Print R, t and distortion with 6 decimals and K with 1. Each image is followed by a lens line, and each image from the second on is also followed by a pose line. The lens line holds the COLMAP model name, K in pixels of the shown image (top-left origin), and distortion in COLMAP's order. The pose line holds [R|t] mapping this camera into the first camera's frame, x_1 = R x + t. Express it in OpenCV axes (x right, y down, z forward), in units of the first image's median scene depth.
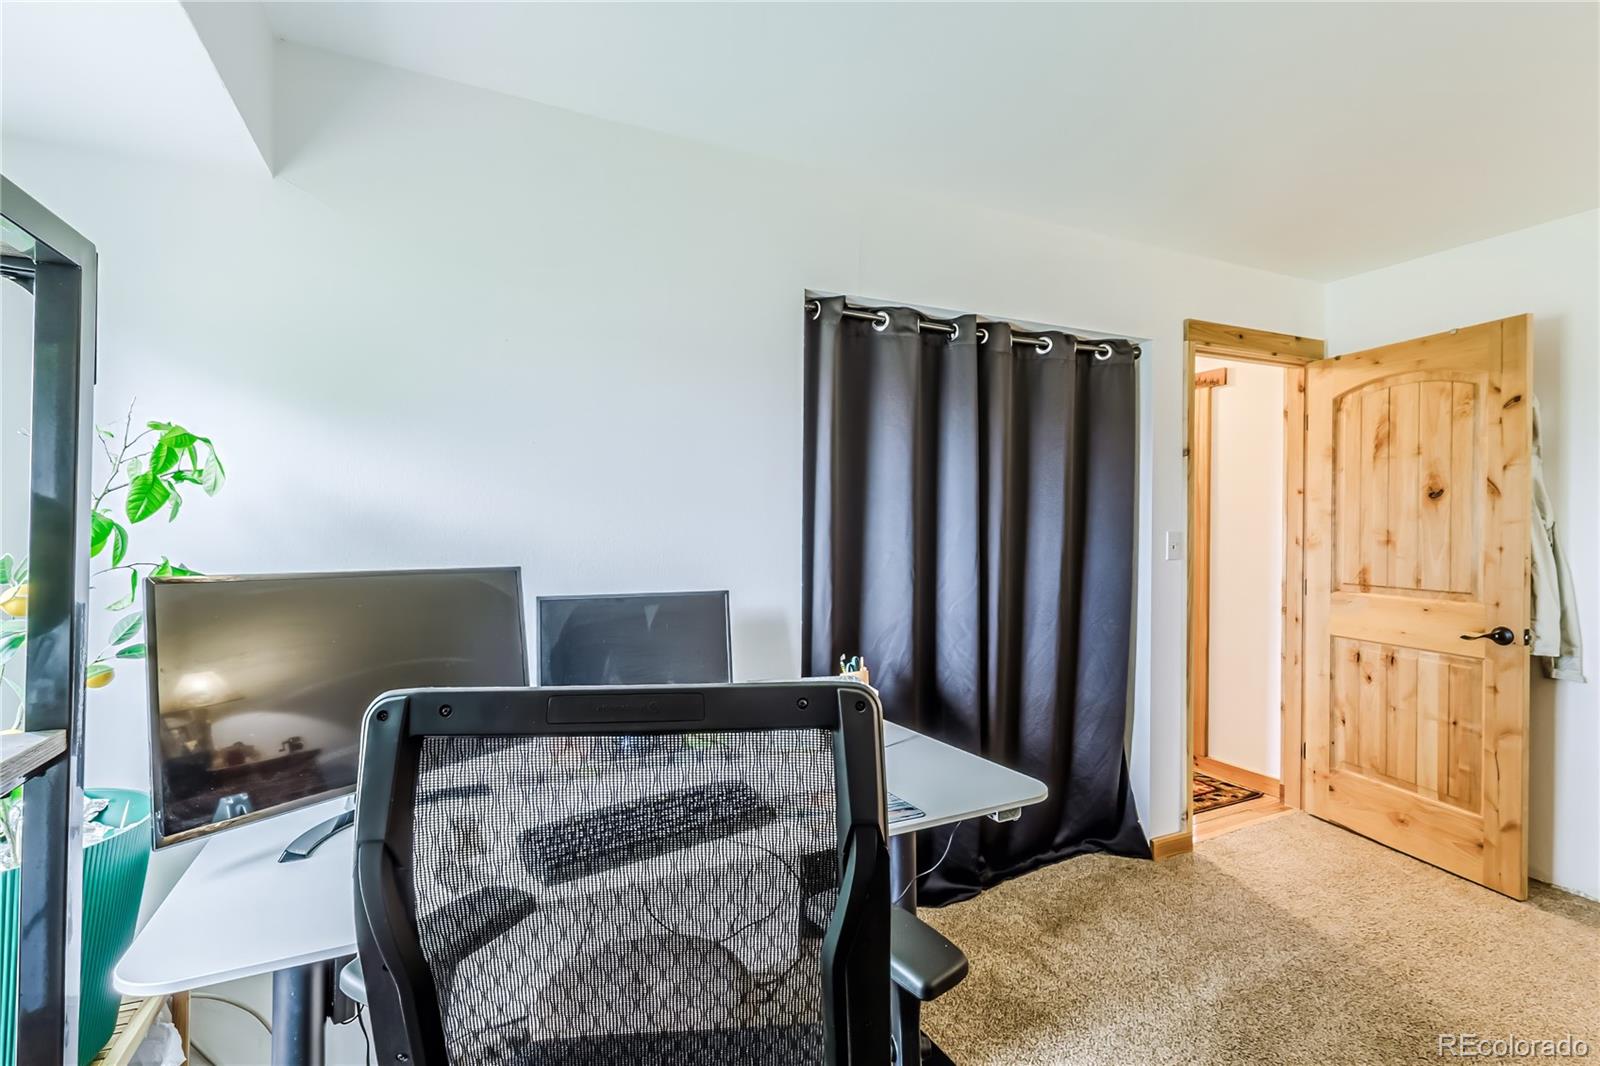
lens RADIAL K [[732.6, 0, 800.9], [0, 732.6, 532.3], [0, 0, 1]] dist [-0.001175, 0.002851]
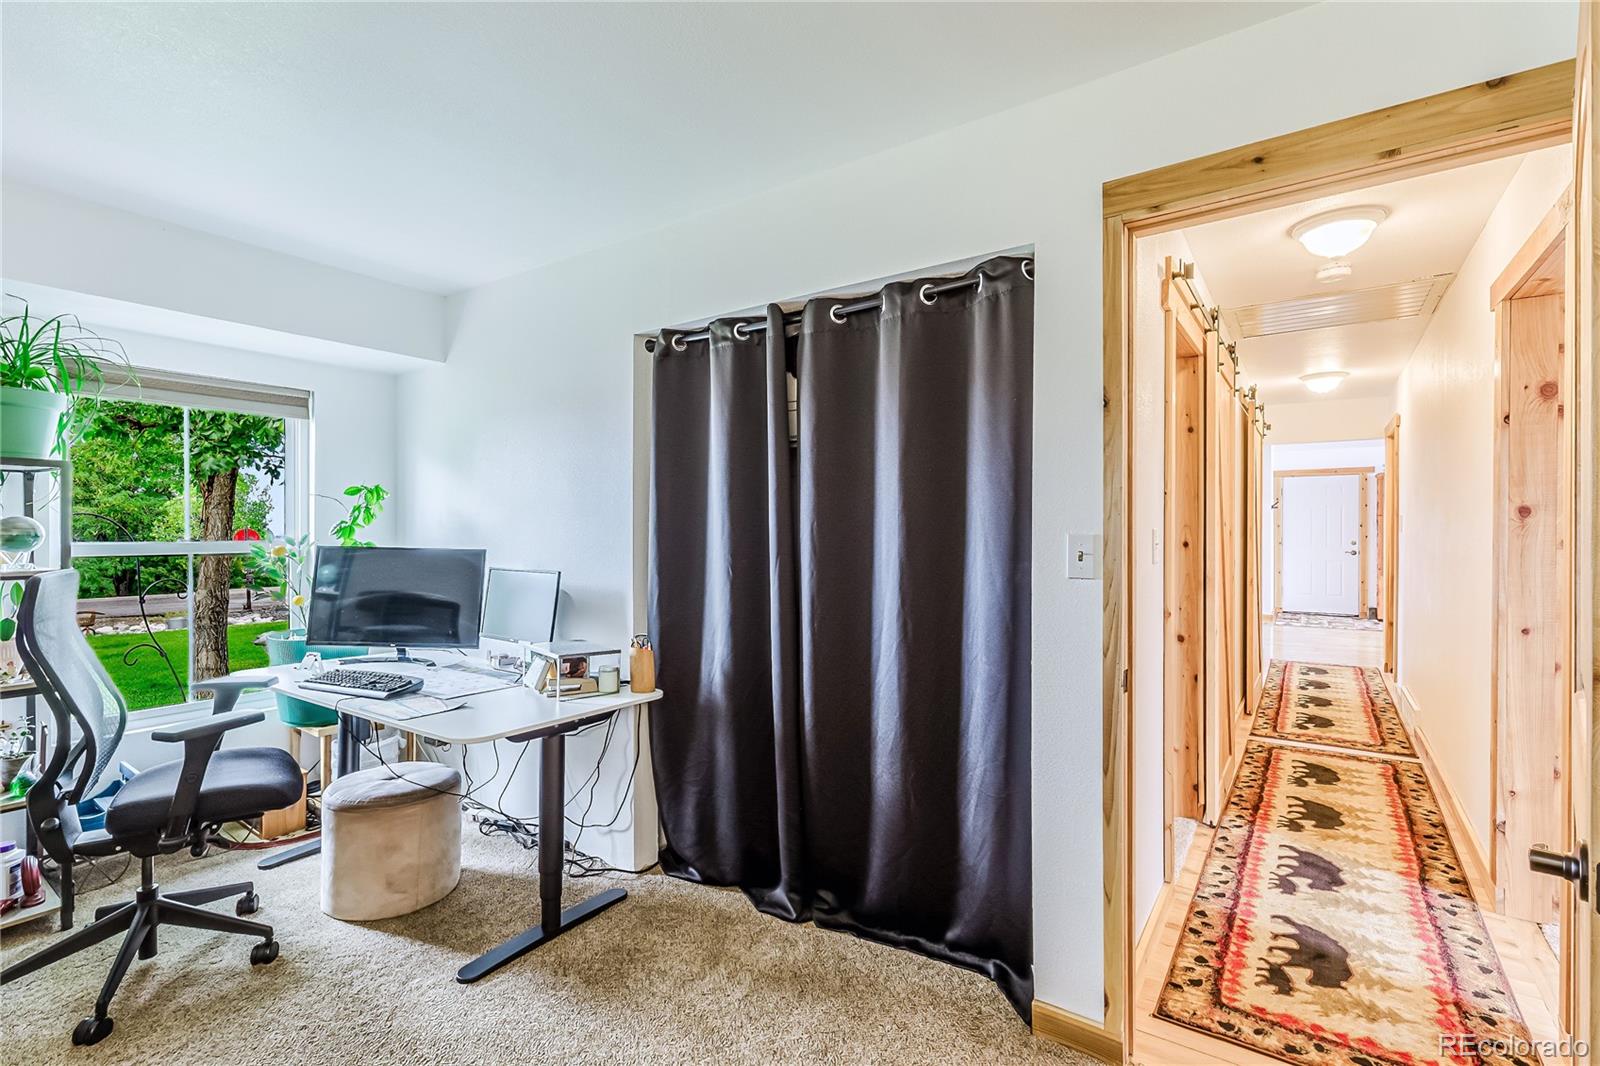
lens RADIAL K [[732.6, 0, 806.3], [0, 732.6, 527.7], [0, 0, 1]] dist [-0.001175, 0.002851]
pose [[0.502062, 0.006794, -0.864805, 0.945487], [0.002195, 0.999956, 0.009131, -0.014473], [0.864829, -0.006482, 0.502025, 0.492093]]
